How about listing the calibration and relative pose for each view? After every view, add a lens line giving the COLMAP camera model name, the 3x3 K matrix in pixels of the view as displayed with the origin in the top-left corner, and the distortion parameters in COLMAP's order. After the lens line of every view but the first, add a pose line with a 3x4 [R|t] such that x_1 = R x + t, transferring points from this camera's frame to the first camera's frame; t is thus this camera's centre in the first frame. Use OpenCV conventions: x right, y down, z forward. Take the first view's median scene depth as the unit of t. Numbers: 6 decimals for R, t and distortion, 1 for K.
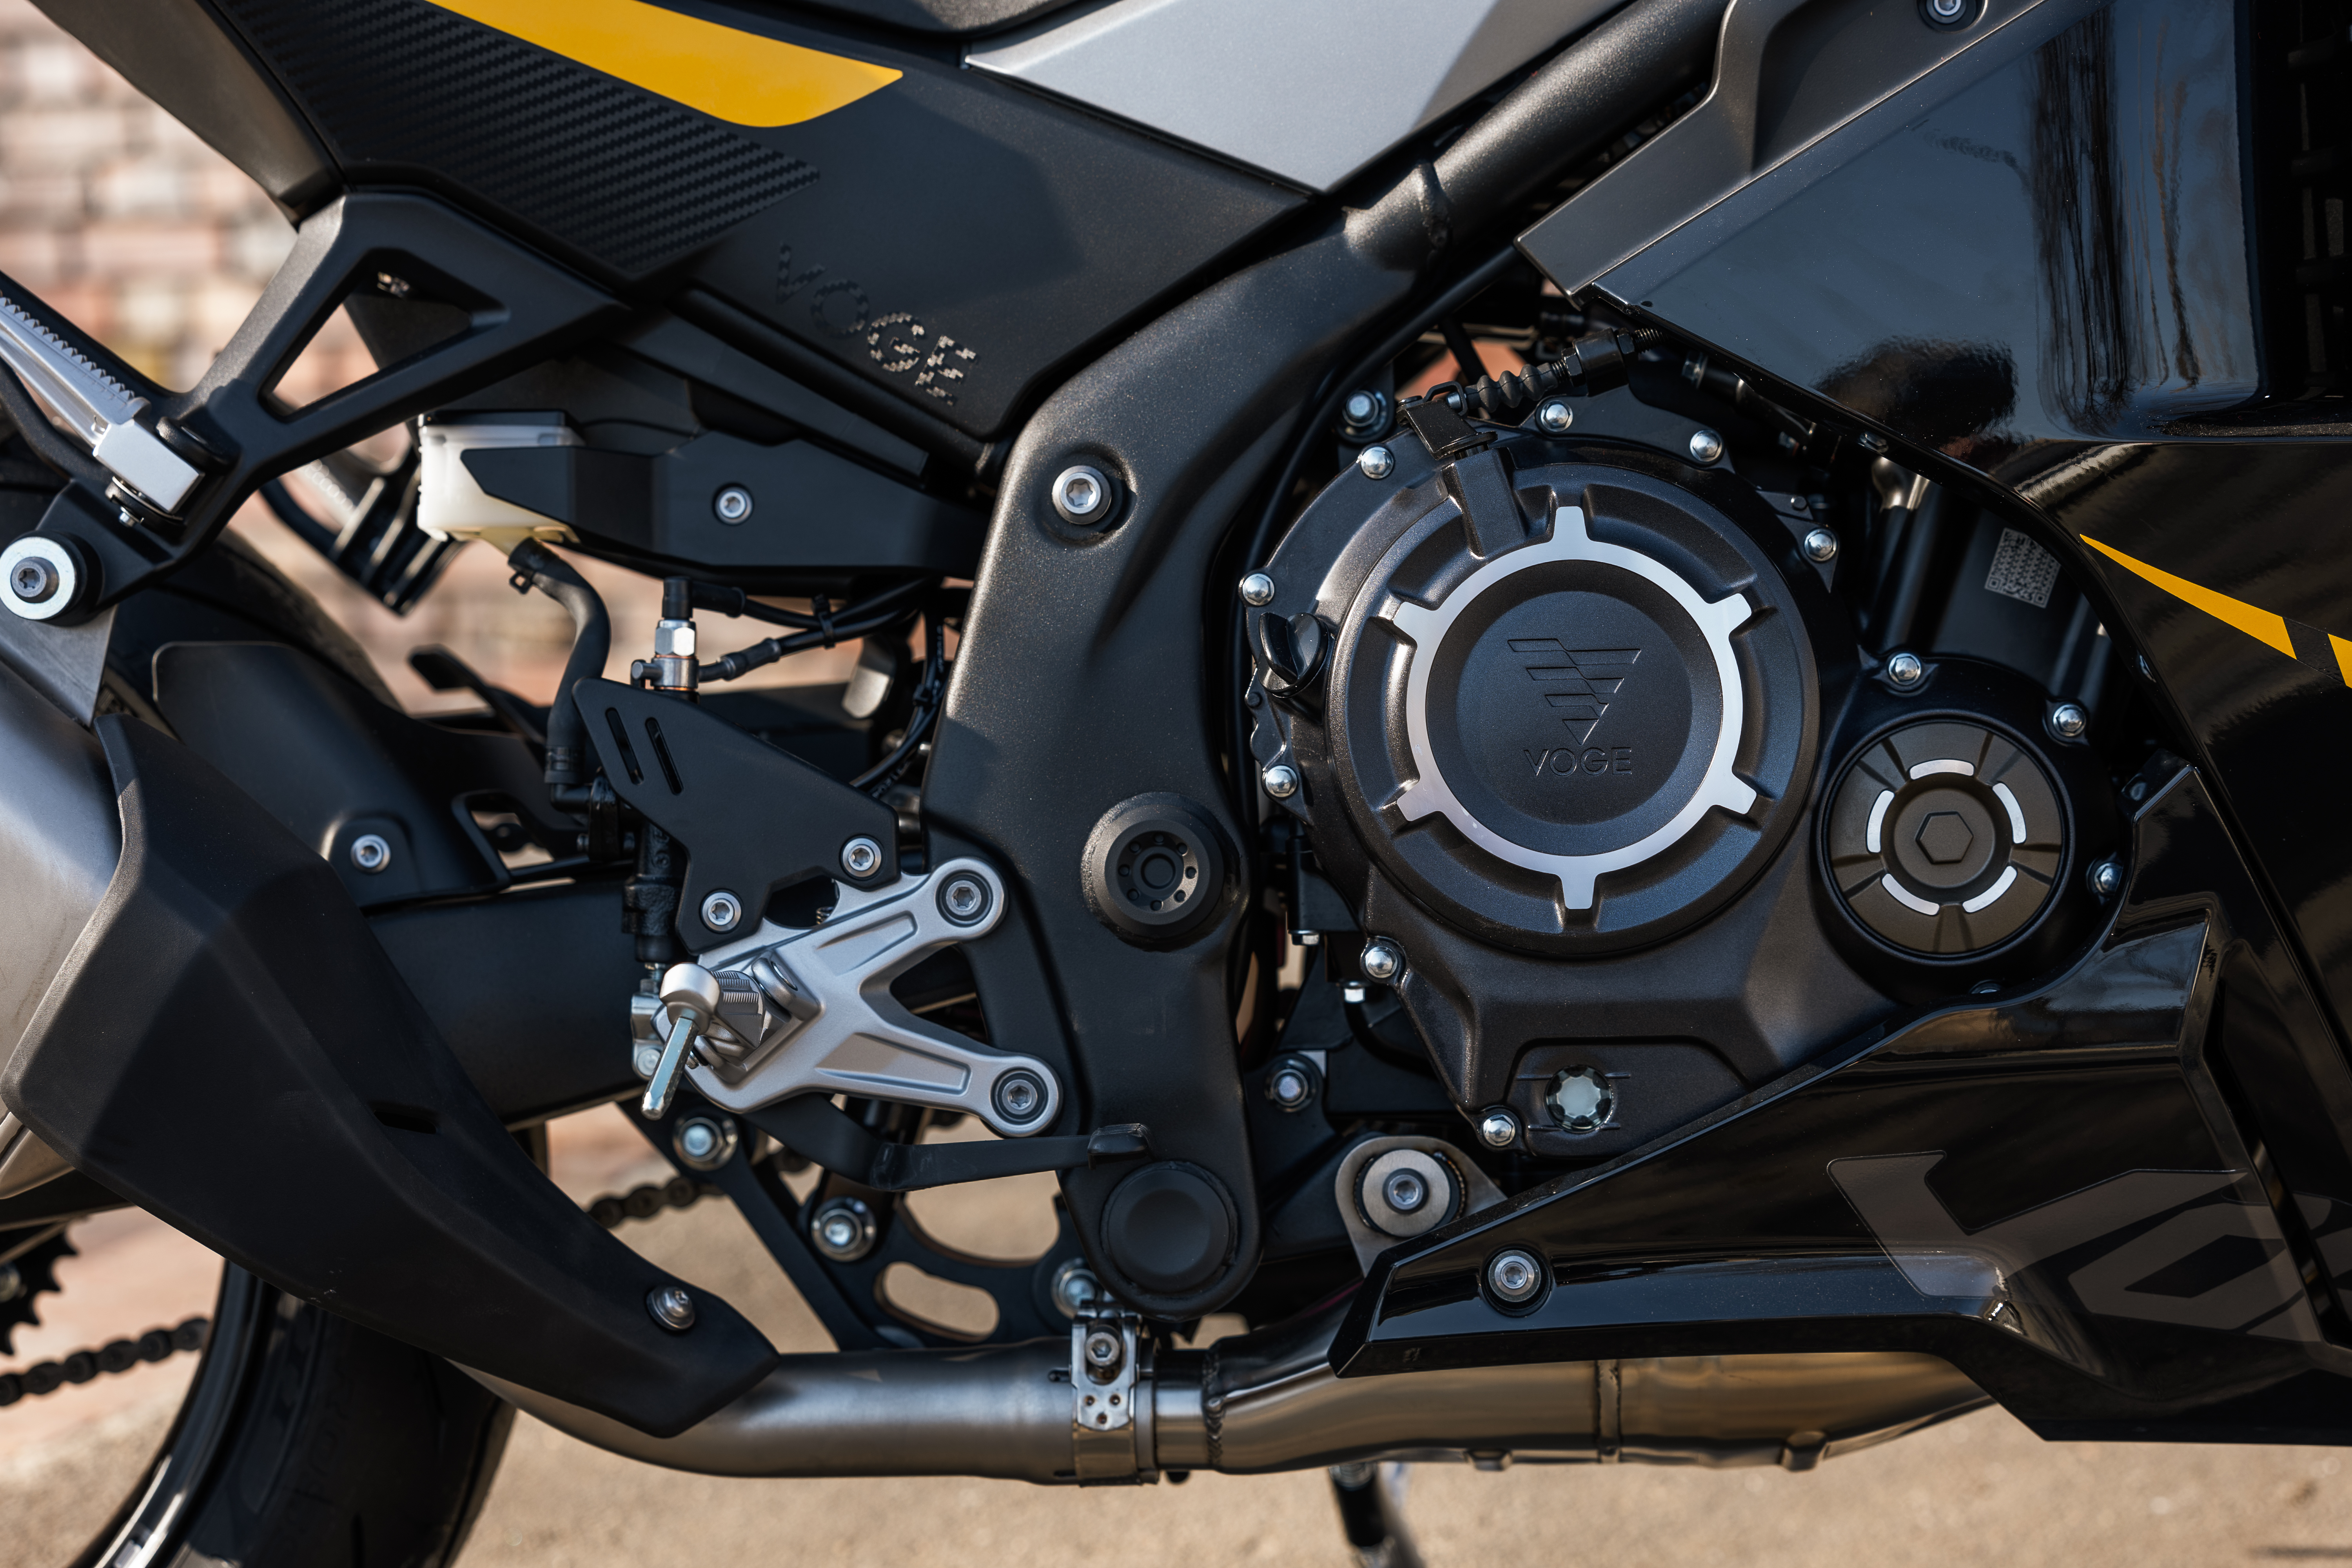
lens RADIAL K [[4705.2, 0, 1176.0], [0, 4705.2, 839.0], [0, 0, 1]] dist [0.053987, 0.102862]
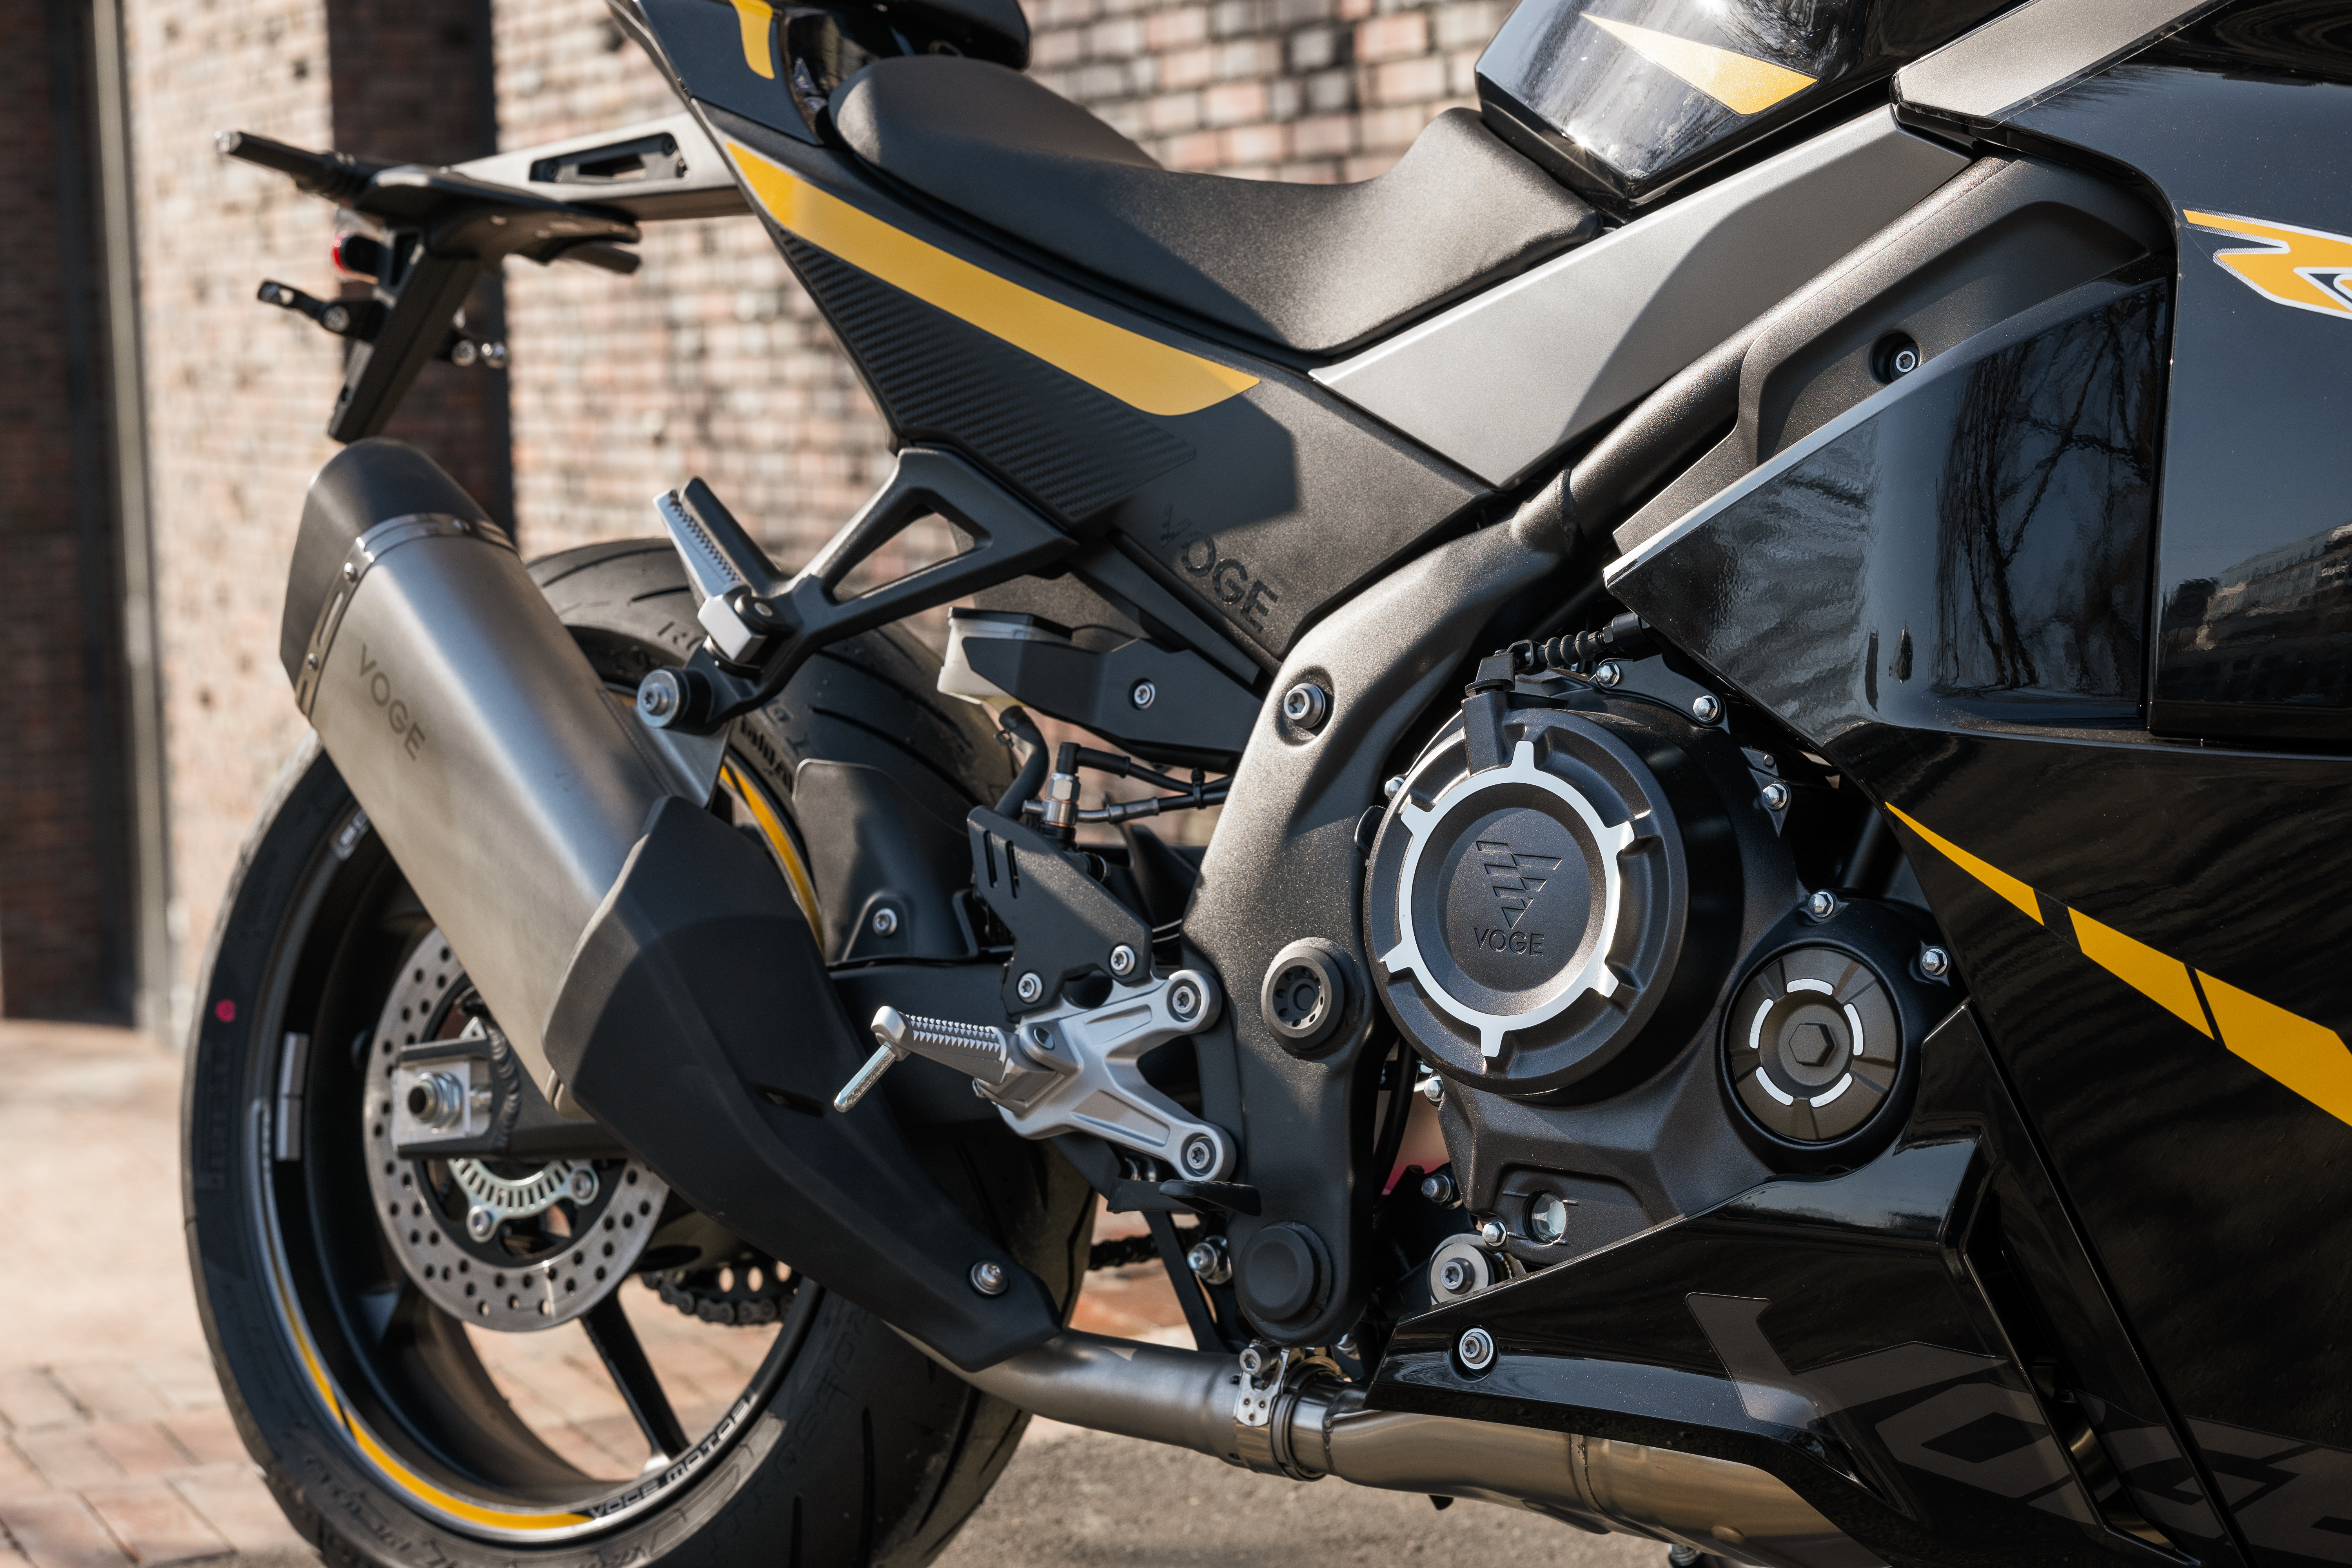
lens RADIAL K [[4698.9, 0, 1176.0], [0, 4698.9, 784.0], [0, 0, 1]] dist [-0.014796, 0.033040]
pose [[0.810885, 0.094227, -0.577569, 0.713586], [-0.132295, 0.990918, -0.024075, -0.015603], [0.570055, 0.095931, 0.815987, -0.081278]]
